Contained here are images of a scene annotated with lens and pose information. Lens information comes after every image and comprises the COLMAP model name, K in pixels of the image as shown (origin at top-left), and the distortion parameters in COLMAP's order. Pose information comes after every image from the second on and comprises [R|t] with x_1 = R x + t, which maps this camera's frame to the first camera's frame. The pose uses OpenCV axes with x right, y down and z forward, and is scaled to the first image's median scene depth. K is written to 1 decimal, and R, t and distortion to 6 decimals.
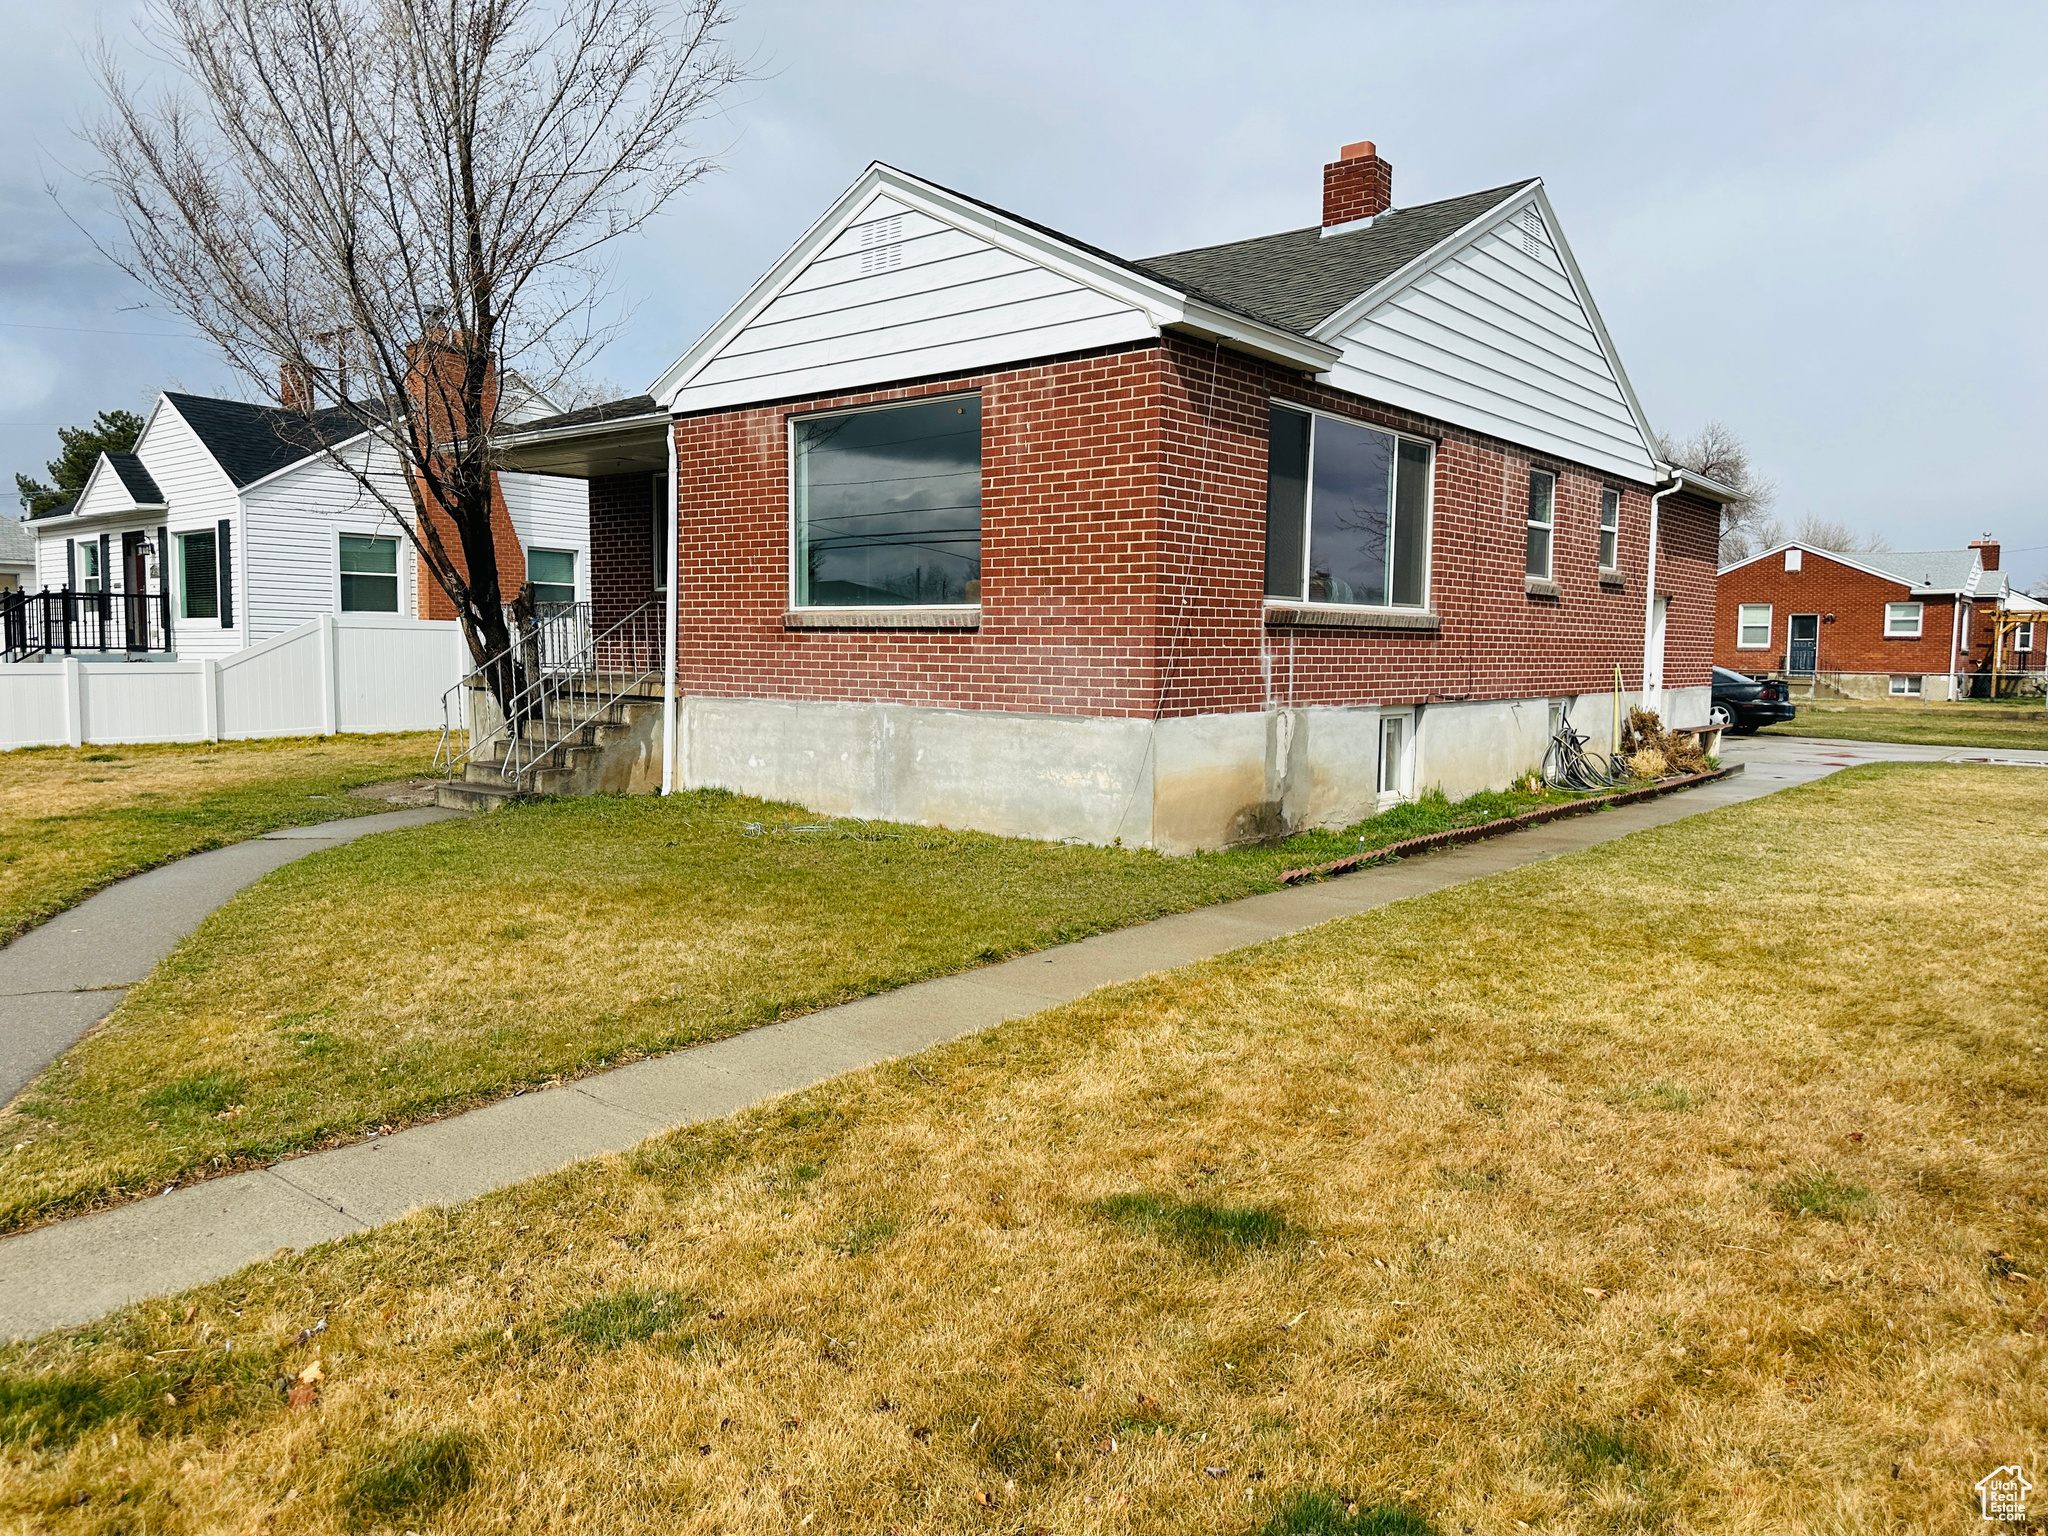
lens RADIAL K [[1431.2, 0, 1025.4], [0, 1431.2, 769.0], [0, 0, 1]] dist [-0.003782, -0.001992]
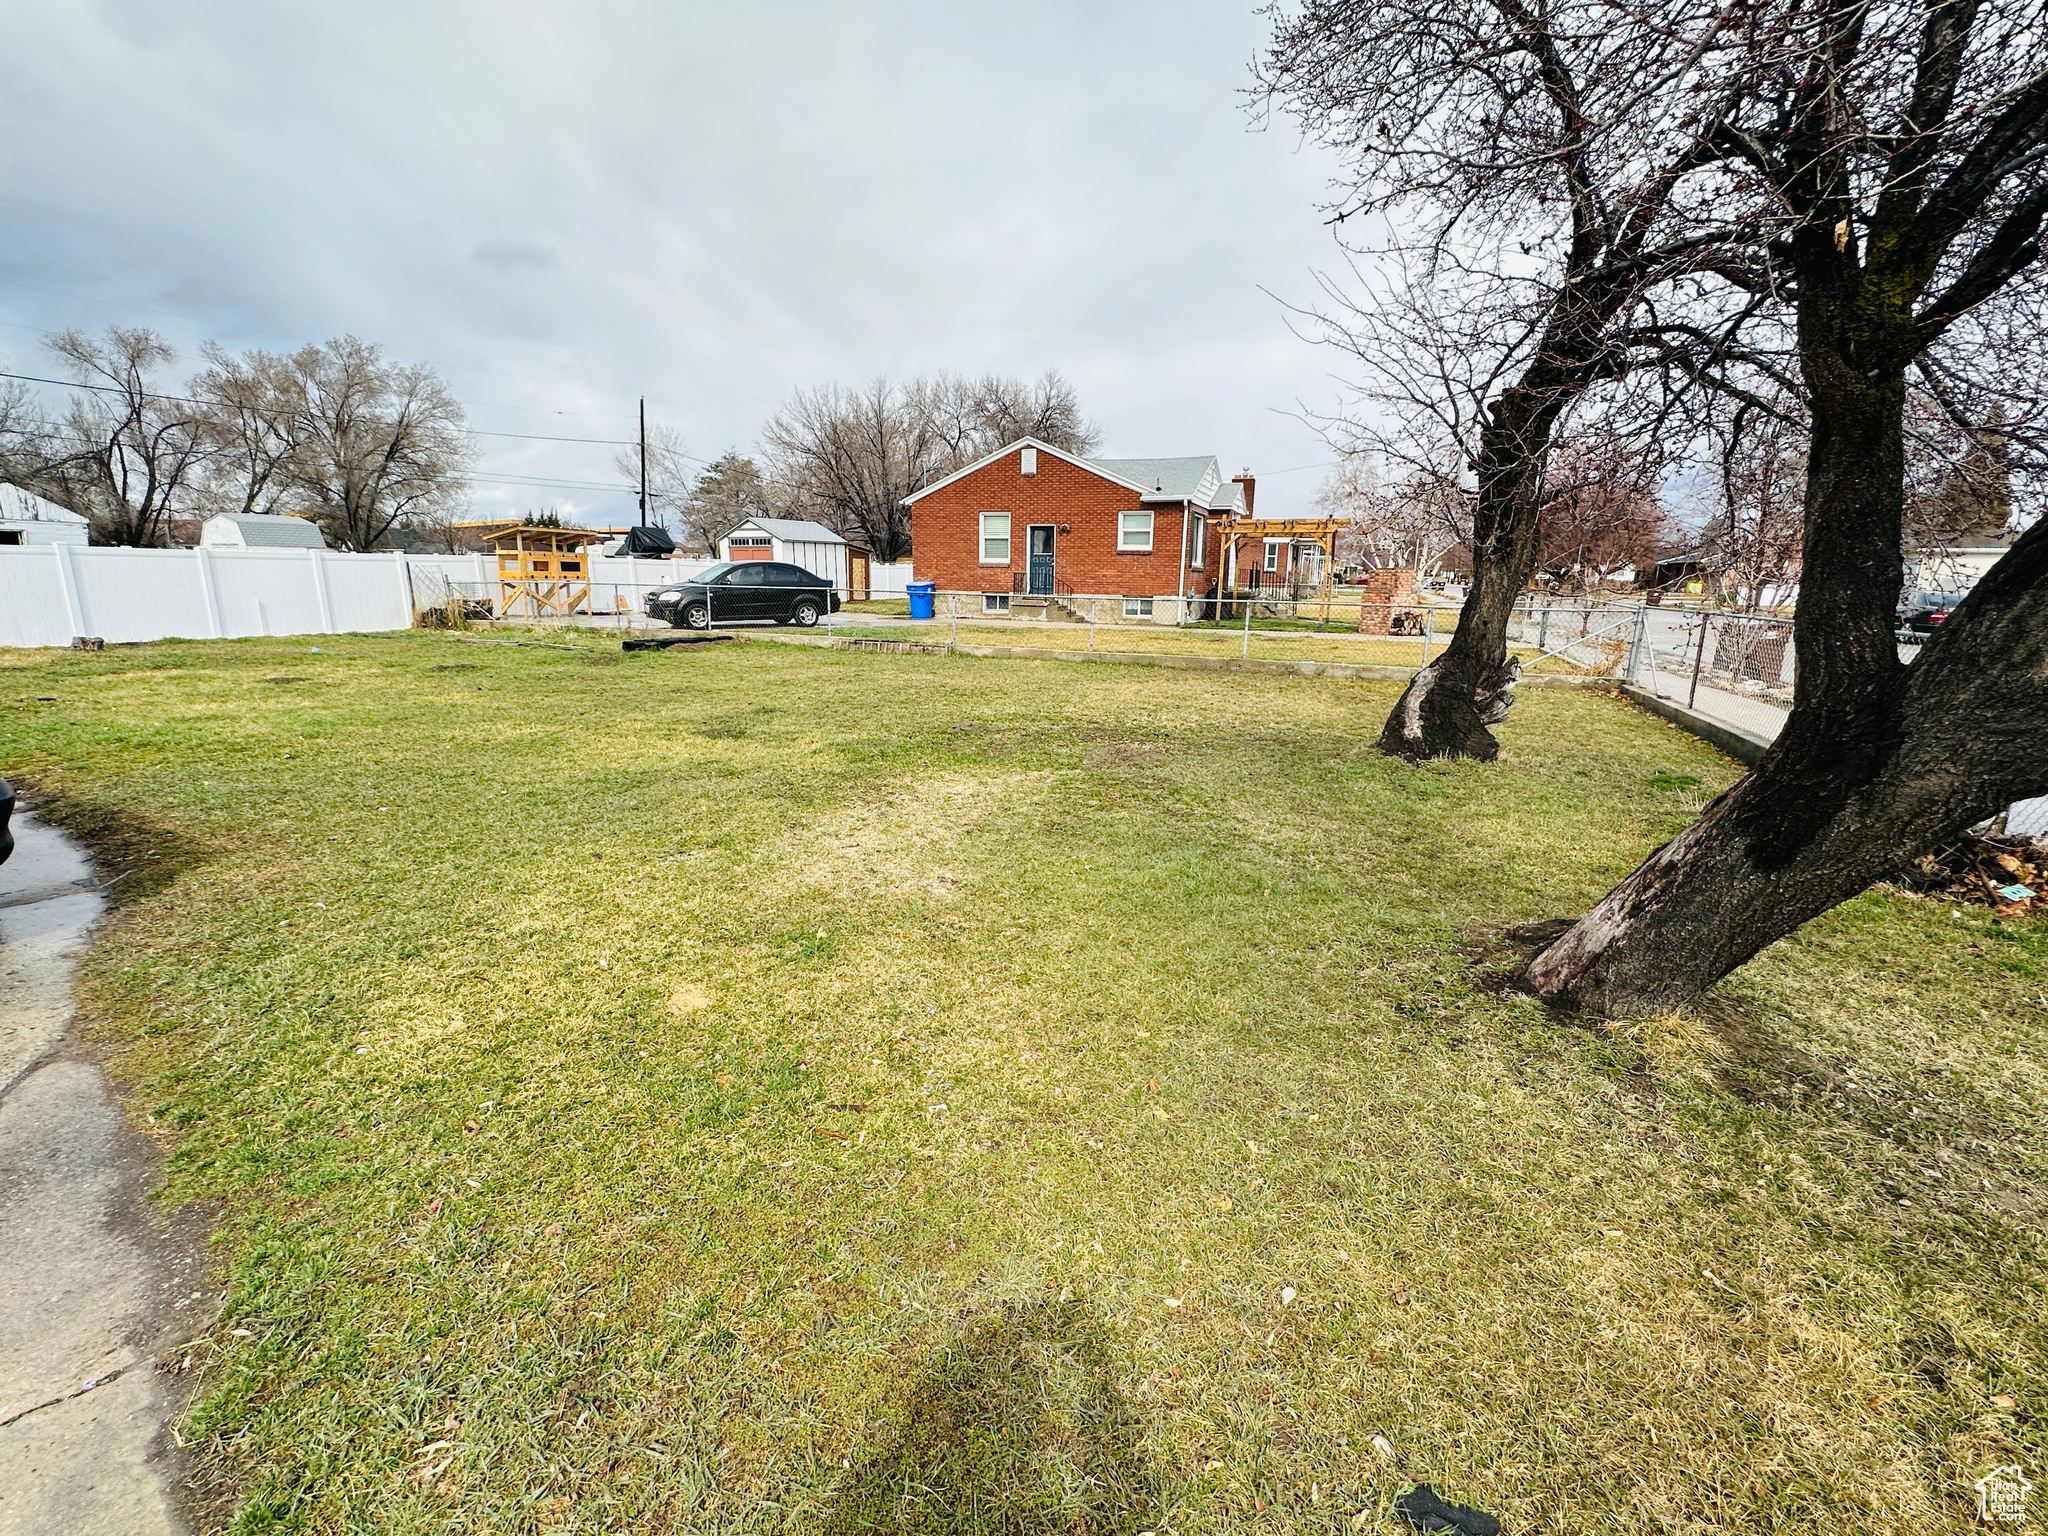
lens RADIAL K [[879.5, 0, 1023.0], [0, 879.5, 768.4], [0, 0, 1]] dist [0.000081, 0.000003]
pose [[0.951082, -0.057714, 0.303499, 0.372589], [0.016841, 0.990620, 0.135603, -0.033791], [-0.308478, -0.123858, 0.943133, 0.487454]]
